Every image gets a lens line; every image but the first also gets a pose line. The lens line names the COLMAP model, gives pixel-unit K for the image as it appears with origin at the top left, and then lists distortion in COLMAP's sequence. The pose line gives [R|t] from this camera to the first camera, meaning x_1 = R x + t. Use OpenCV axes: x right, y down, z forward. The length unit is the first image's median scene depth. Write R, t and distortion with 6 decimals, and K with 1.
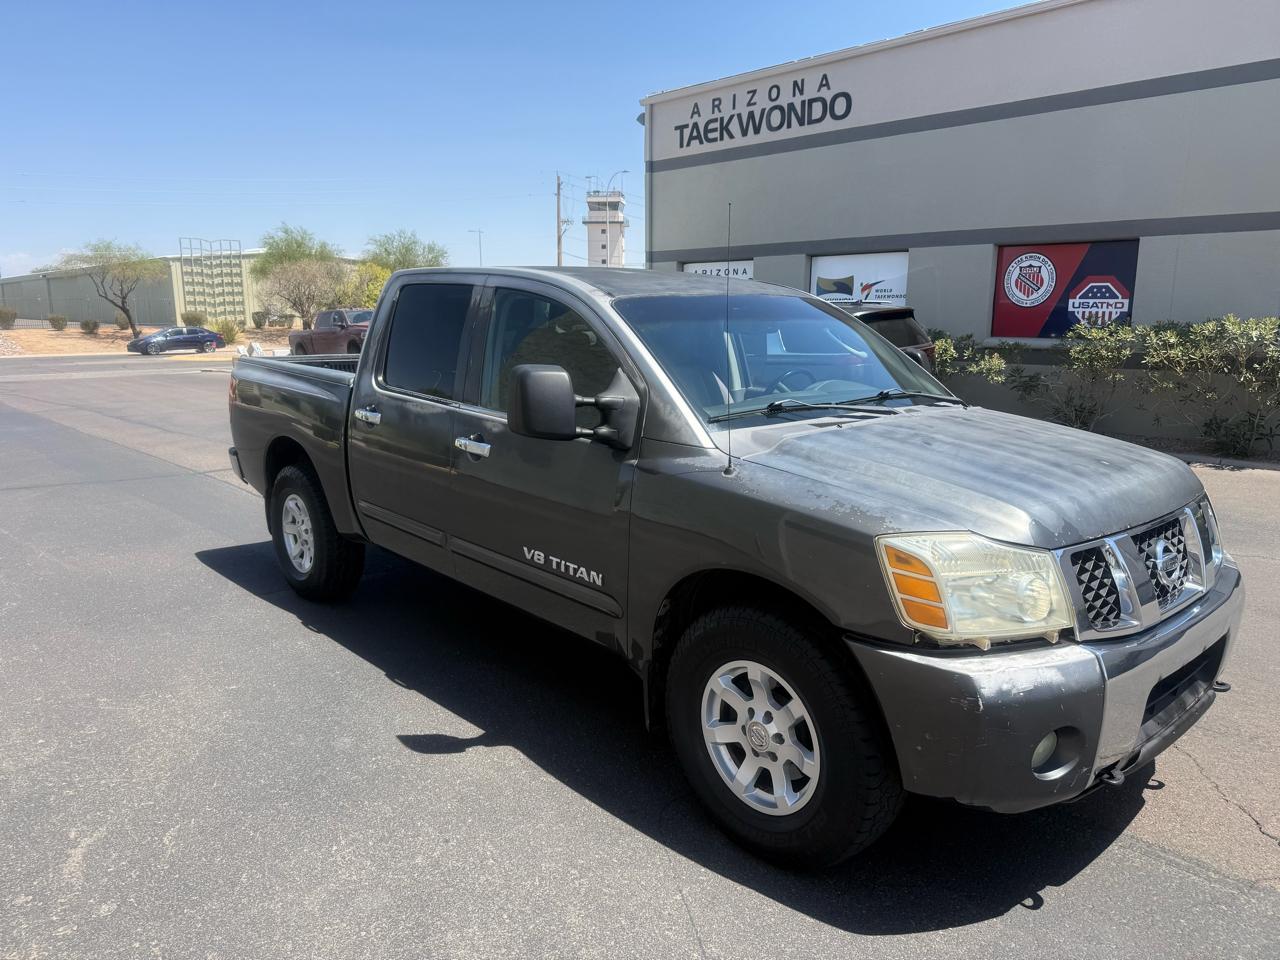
lens RADIAL K [[889.2, 0, 666.0], [0, 889.2, 487.8], [0, 0, 1]] dist [0.053900, -0.001852]
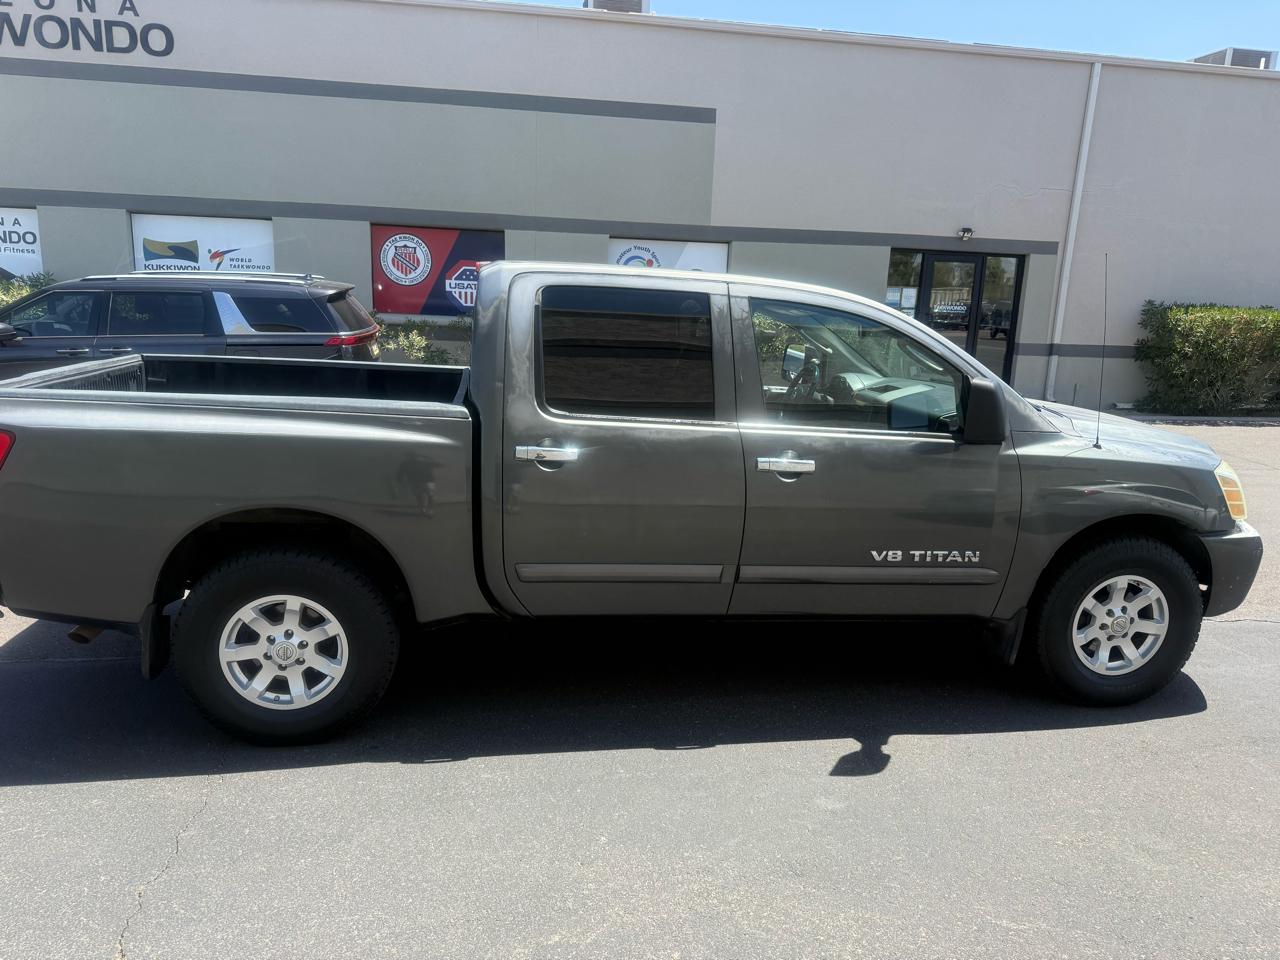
lens RADIAL K [[894.4, 0, 640.0], [0, 894.4, 480.0], [0, 0, 1]] dist [0.031432, -0.039650]
pose [[0.568173, -0.156325, 0.807924, -0.349514], [0.128564, 0.986597, 0.100484, -0.047838], [-0.812804, 0.046778, 0.580656, 0.181982]]
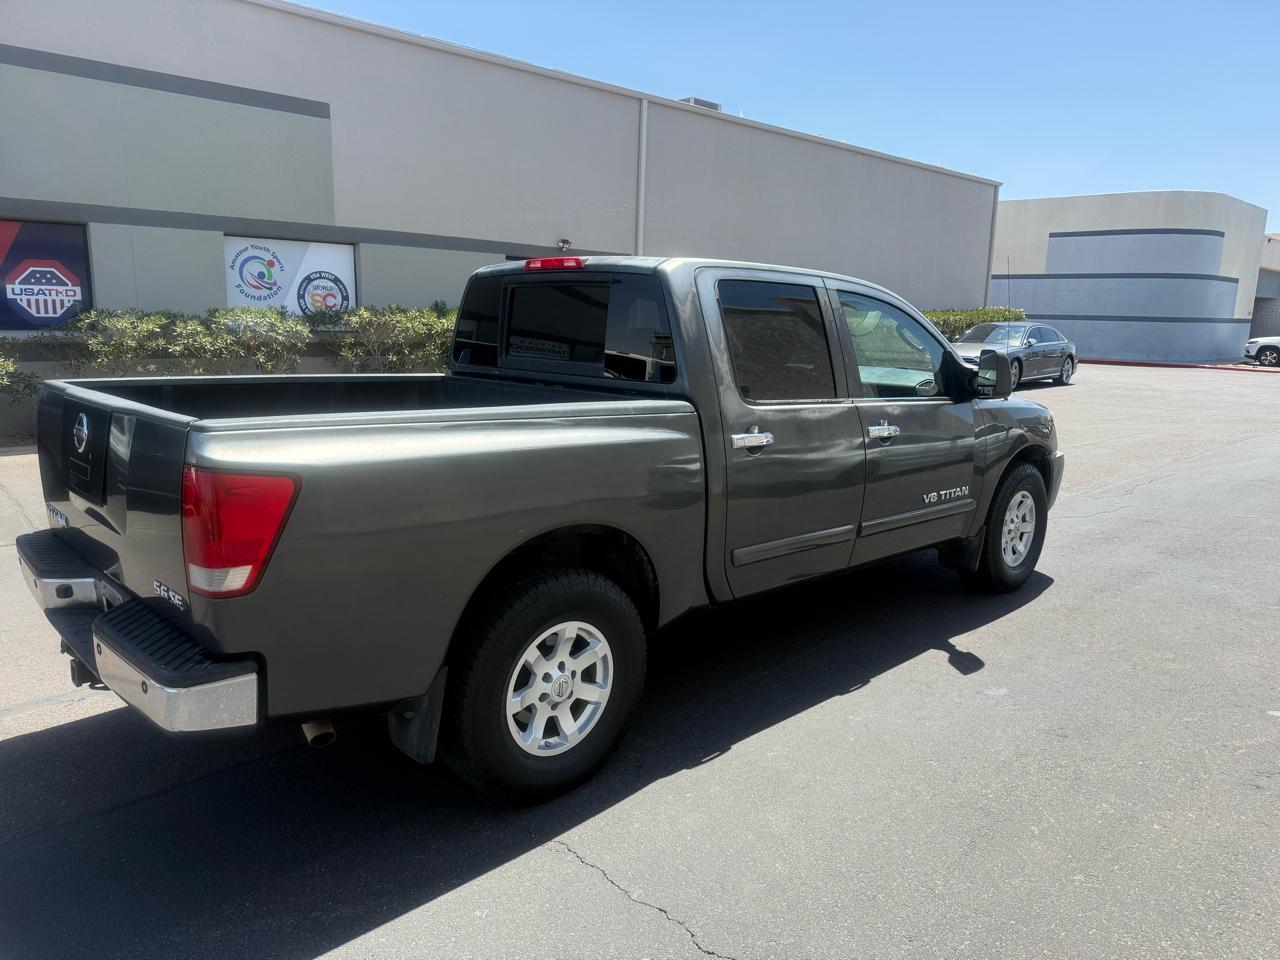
lens RADIAL K [[916.6, 0, 647.7], [0, 916.6, 440.3], [0, 0, 1]] dist [0.006619, -0.027224]
pose [[0.000410, -0.145852, 0.989306, -0.443920], [0.175960, 0.973881, 0.143505, -0.082935], [-0.984397, 0.174019, 0.026064, 0.406189]]
